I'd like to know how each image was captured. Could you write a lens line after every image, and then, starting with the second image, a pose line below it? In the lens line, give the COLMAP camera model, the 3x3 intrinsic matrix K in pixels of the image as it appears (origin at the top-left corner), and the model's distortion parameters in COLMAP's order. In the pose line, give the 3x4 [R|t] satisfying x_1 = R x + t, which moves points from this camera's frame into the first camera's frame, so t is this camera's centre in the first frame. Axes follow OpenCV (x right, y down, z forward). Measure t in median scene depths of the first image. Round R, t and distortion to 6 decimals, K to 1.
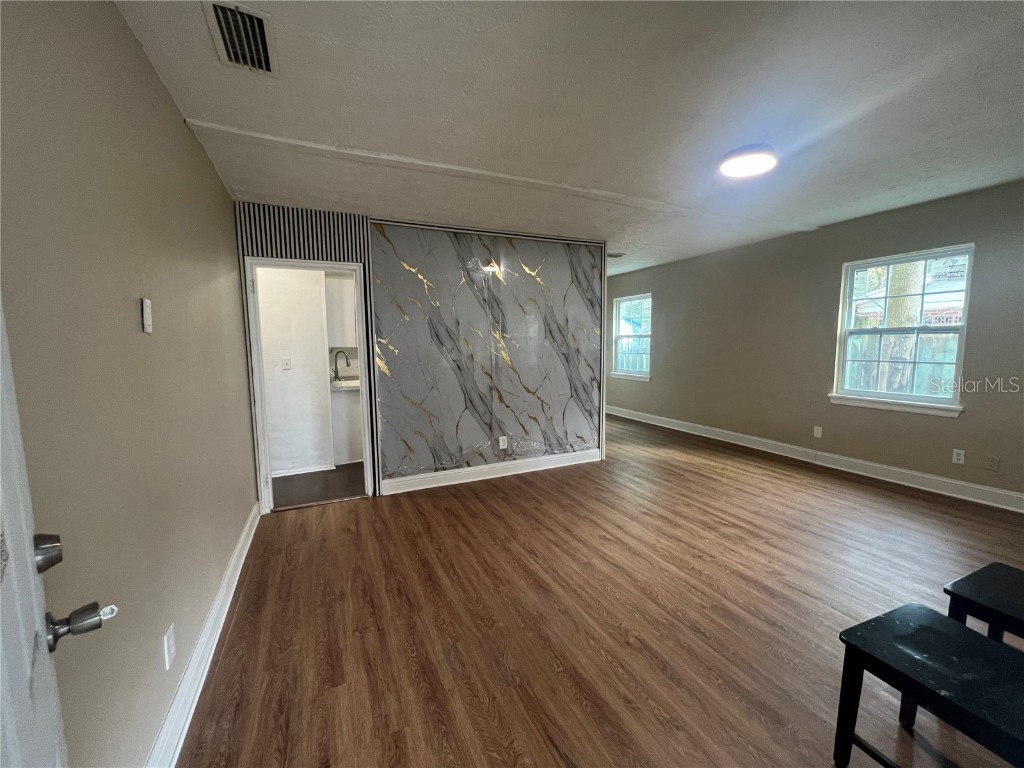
lens RADIAL K [[411.9, 0, 510.2], [0, 411.9, 384.0], [0, 0, 1]] dist [-0.001702, 0.000586]
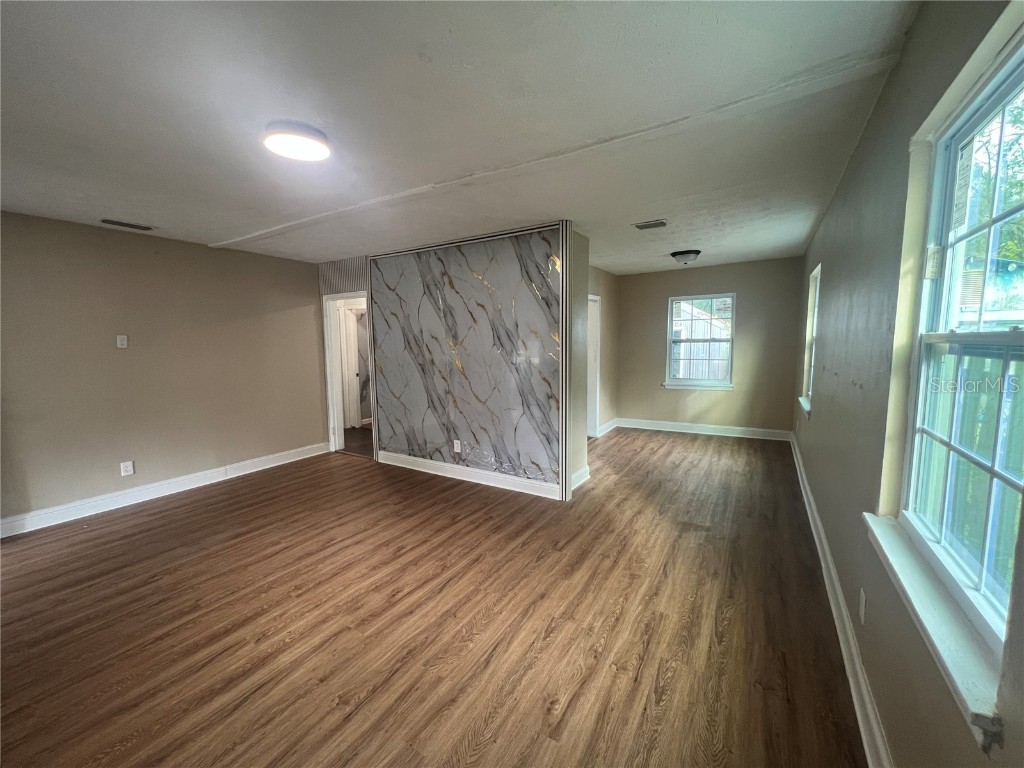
lens RADIAL K [[411.9, 0, 506.1], [0, 411.9, 385.5], [0, 0, 1]] dist [-0.001702, 0.000586]
pose [[0.545821, 0.099054, -0.832027, 0.942510], [-0.077973, 0.994683, 0.067267, -0.092895], [0.834266, 0.028160, 0.550642, 0.559146]]
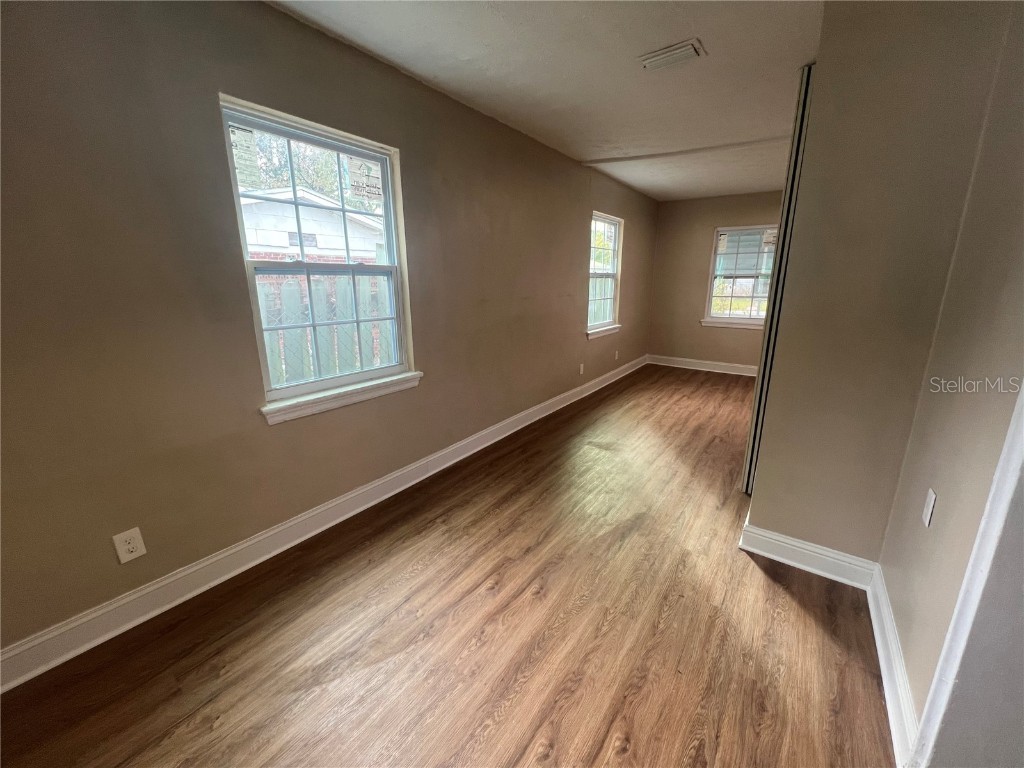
lens RADIAL K [[411.9, 0, 513.9], [0, 411.9, 381.4], [0, 0, 1]] dist [-0.001702, 0.000586]
pose [[-0.502908, -0.190213, 0.843150, -0.090927], [0.090971, 0.958418, 0.270479, -0.176117], [-0.859539, 0.212728, -0.464693, 1.818498]]
